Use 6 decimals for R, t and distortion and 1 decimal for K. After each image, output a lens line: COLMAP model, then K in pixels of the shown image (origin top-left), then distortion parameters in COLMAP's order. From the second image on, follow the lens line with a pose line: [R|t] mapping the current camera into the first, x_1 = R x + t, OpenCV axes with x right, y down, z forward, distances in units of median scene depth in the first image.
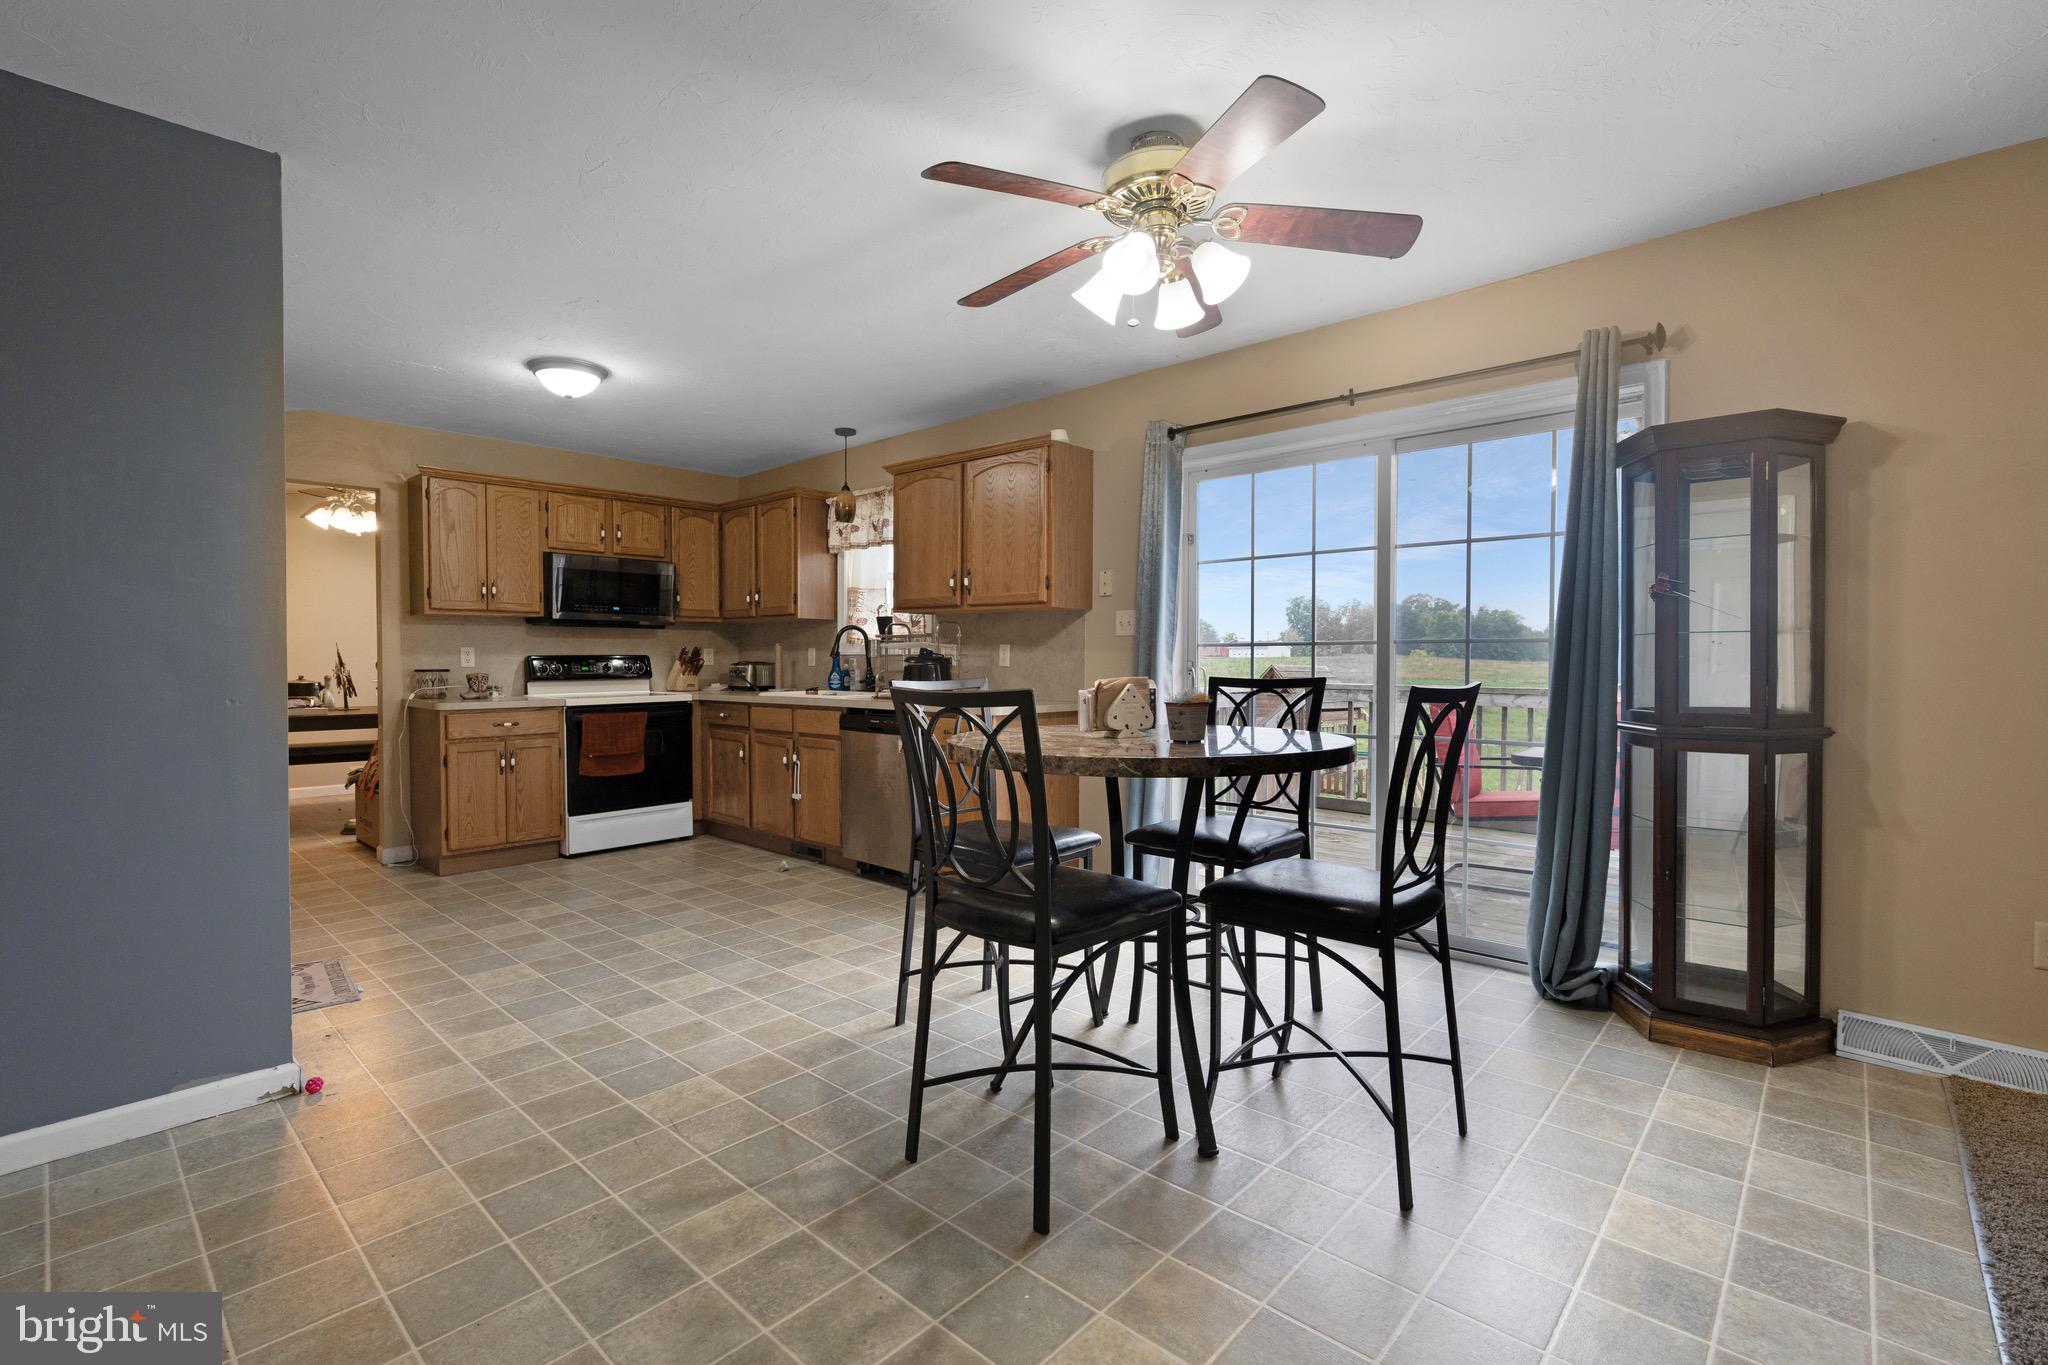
lens RADIAL K [[912.5, 0, 1025.6], [0, 912.5, 679.6], [0, 0, 1]] dist [-0.009104, 0.000438]
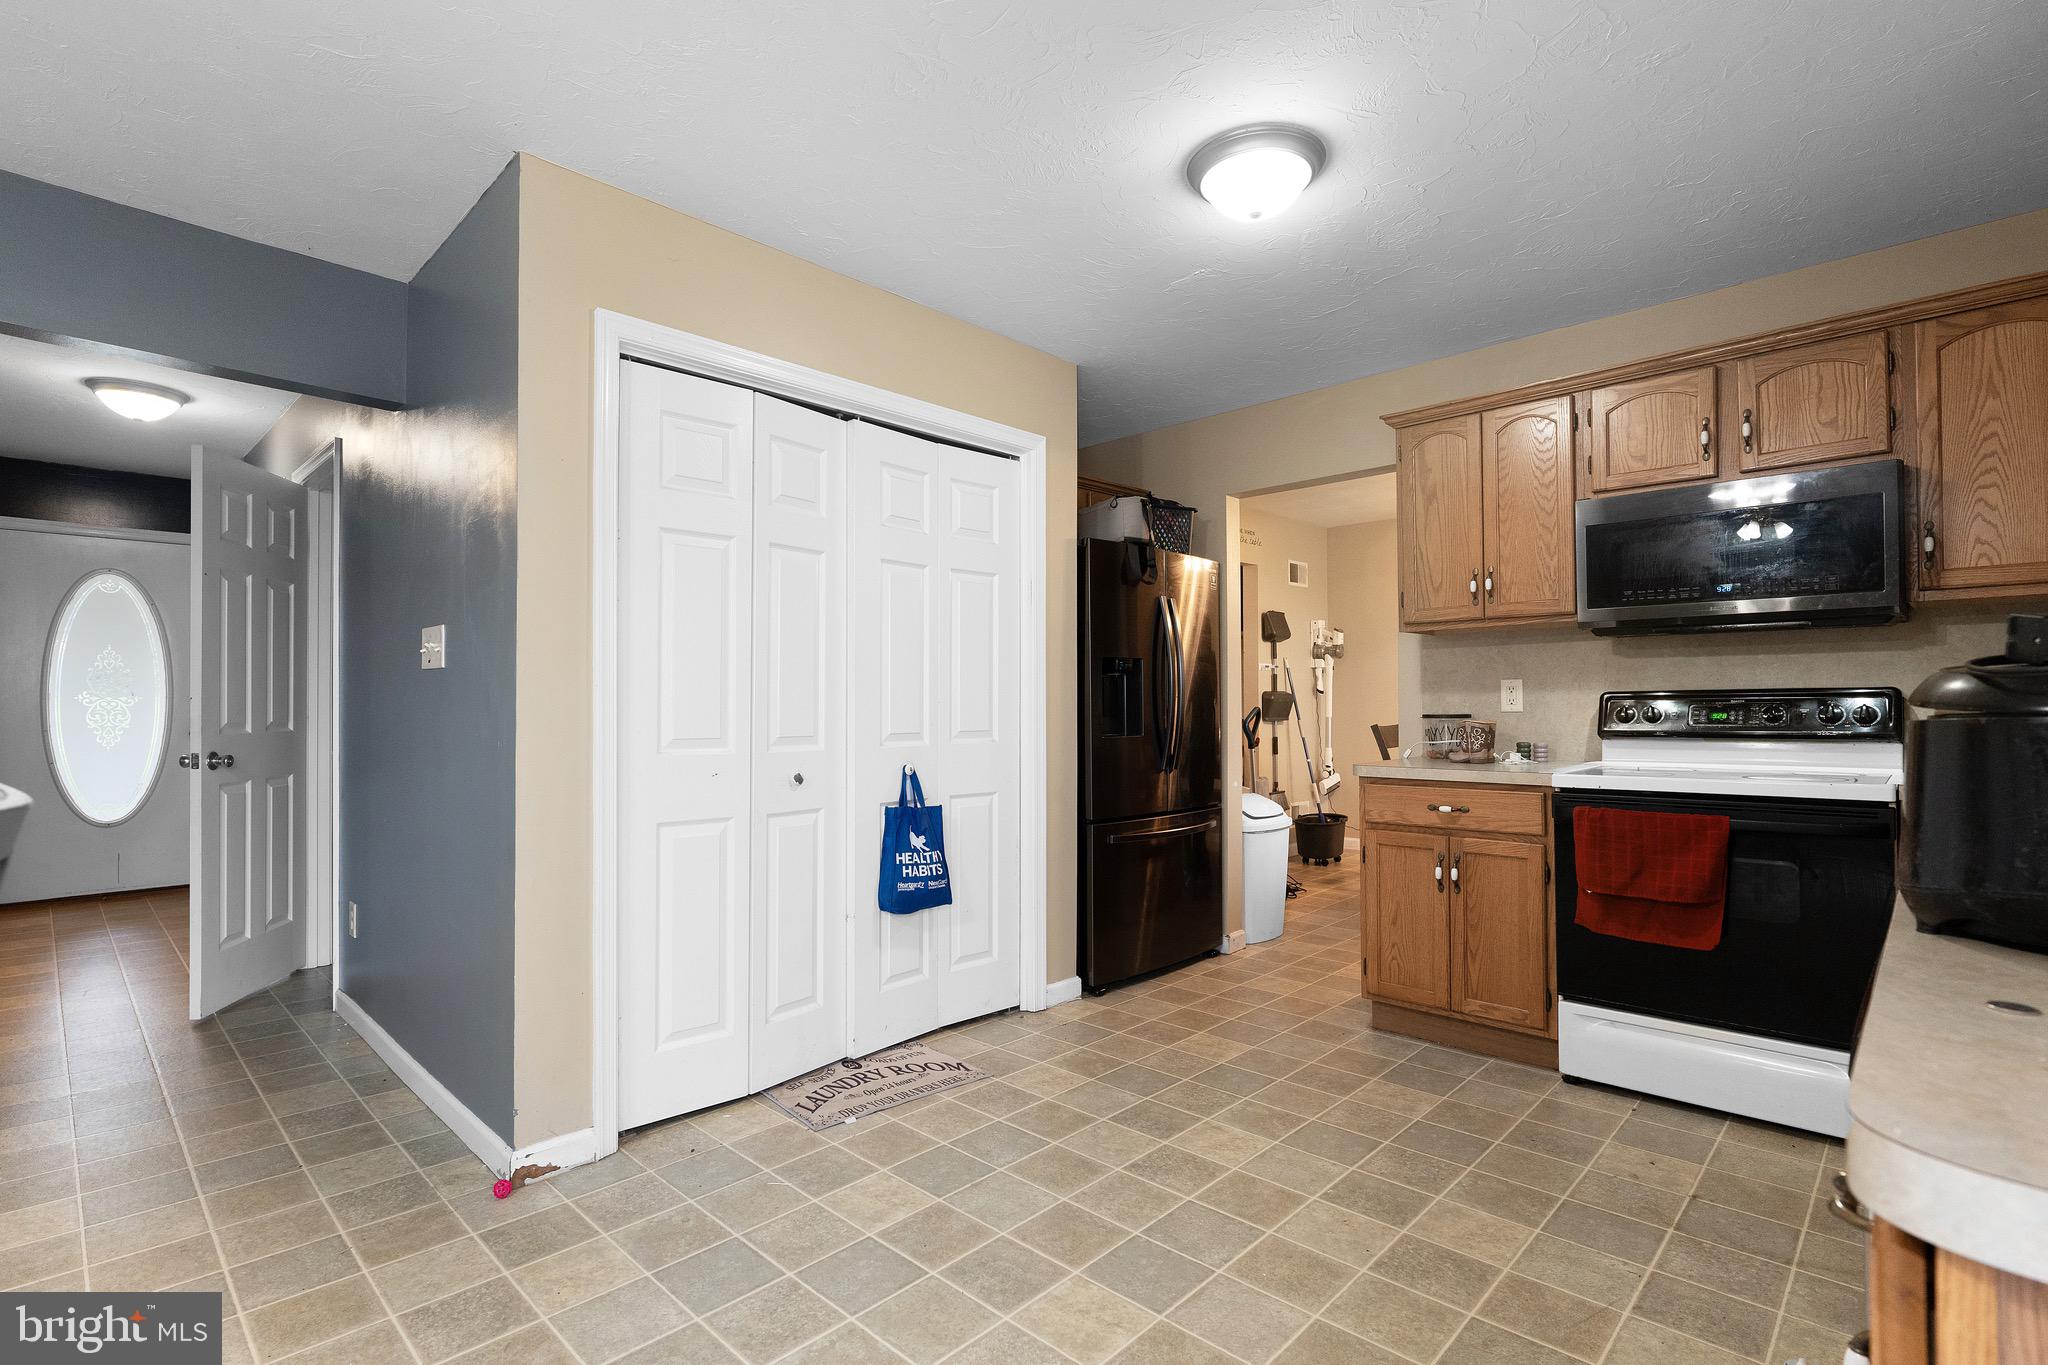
lens RADIAL K [[957.1, 0, 1019.9], [0, 957.1, 691.5], [0, 0, 1]] dist [-0.010272, 0.000416]
pose [[-0.029902, -0.013237, -0.999465, 0.054718], [-0.018515, 0.999748, -0.012687, -0.012893], [0.999381, 0.018126, -0.030140, 0.682930]]
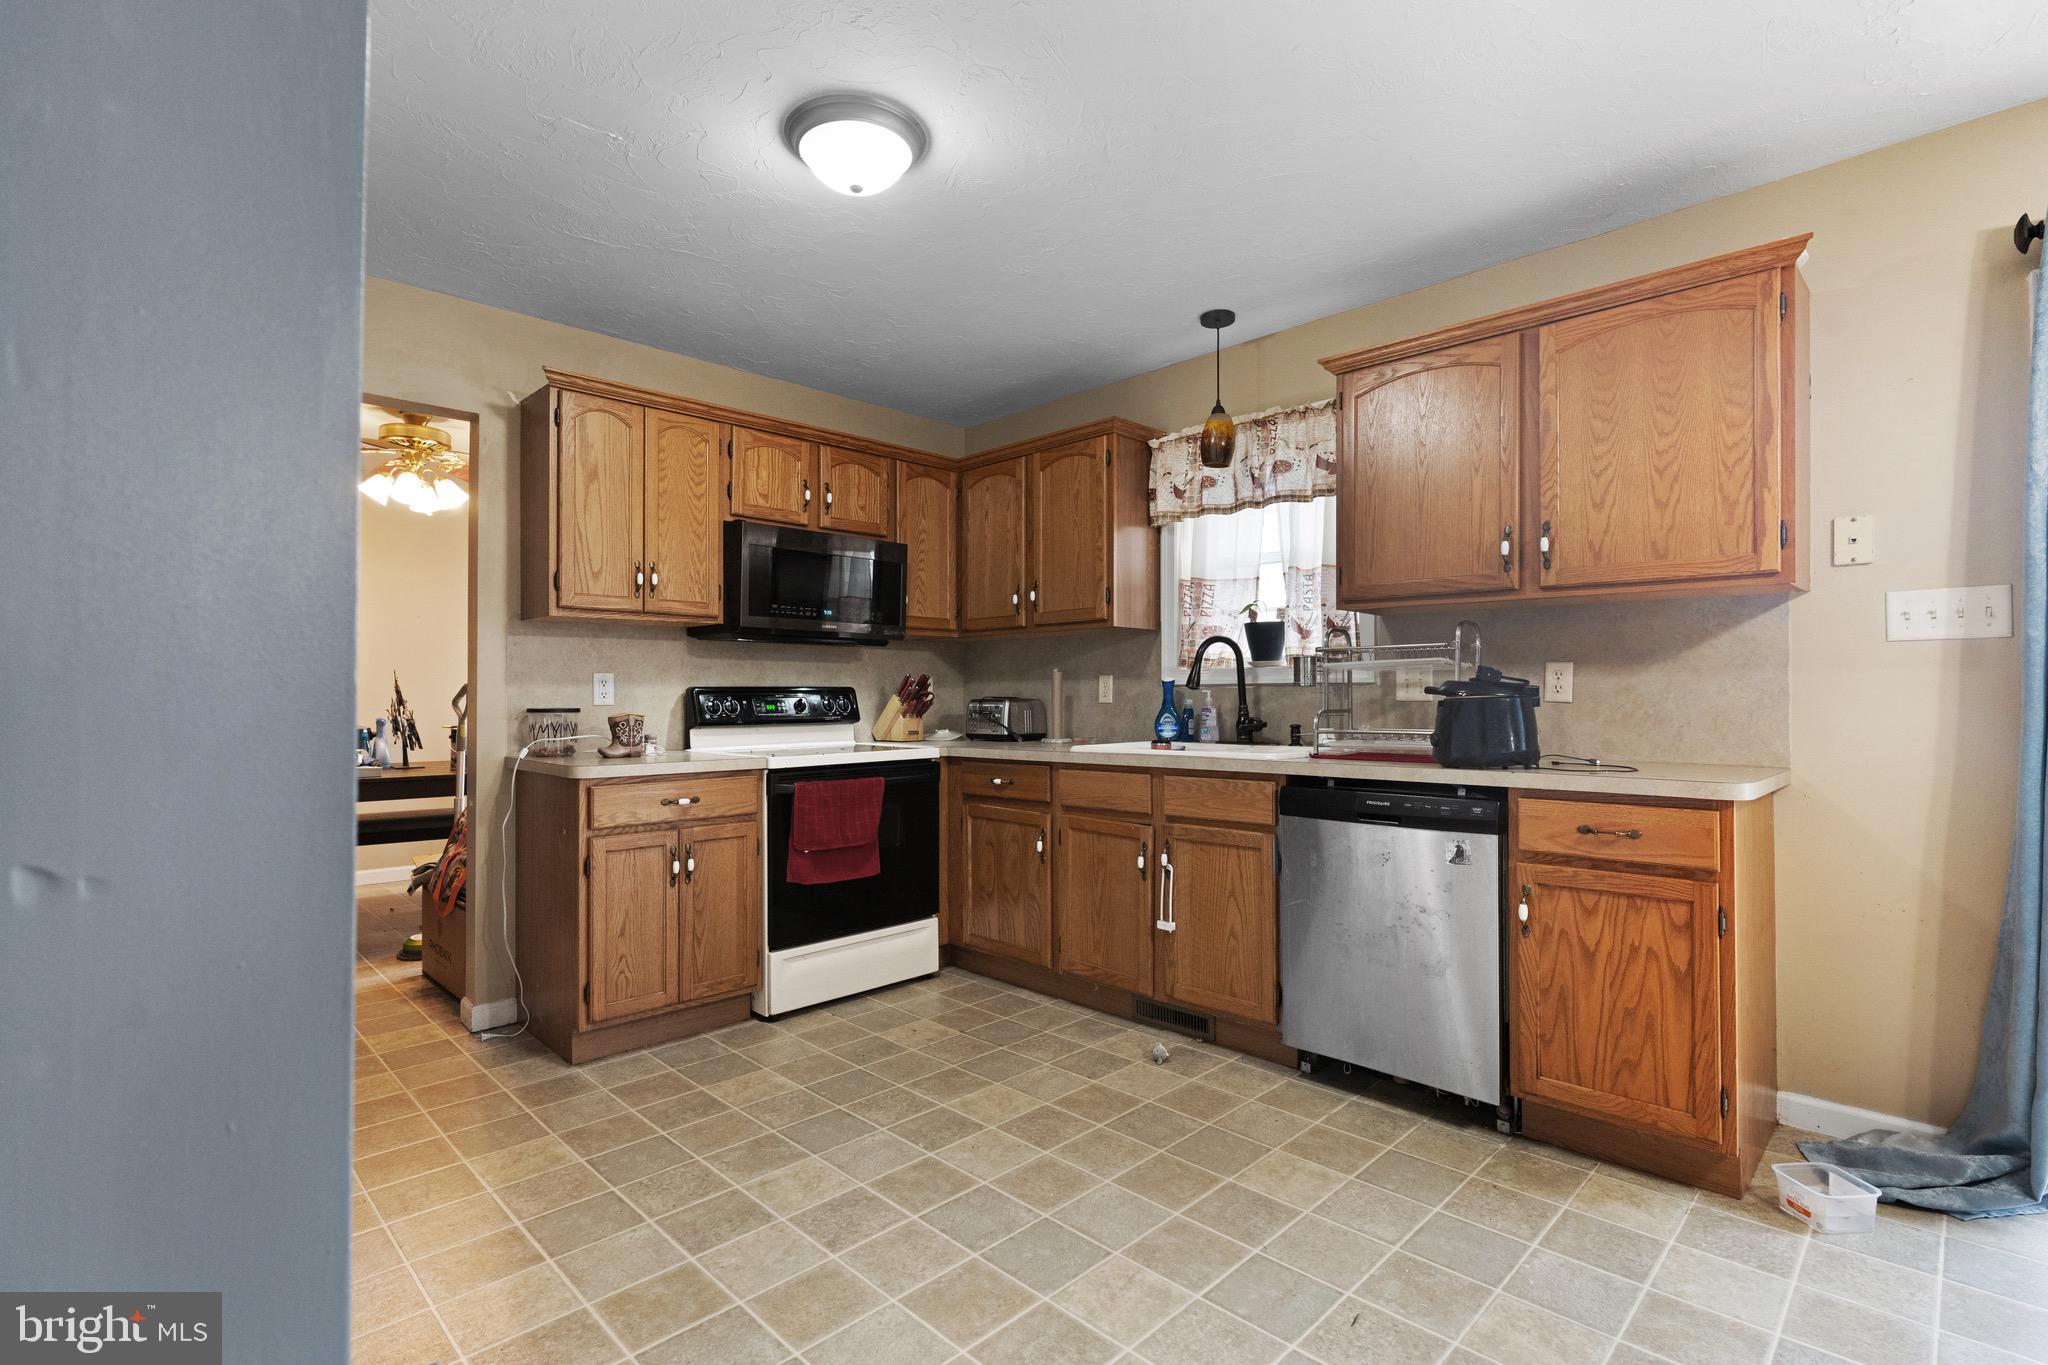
lens RADIAL K [[957.1, 0, 1020.1], [0, 957.1, 689.8], [0, 0, 1]] dist [-0.010272, 0.000416]
pose [[0.998720, -0.002168, -0.050532, -0.294939], [0.000514, 0.999464, -0.032726, -0.002559], [0.050576, 0.032658, 0.998186, 0.358833]]
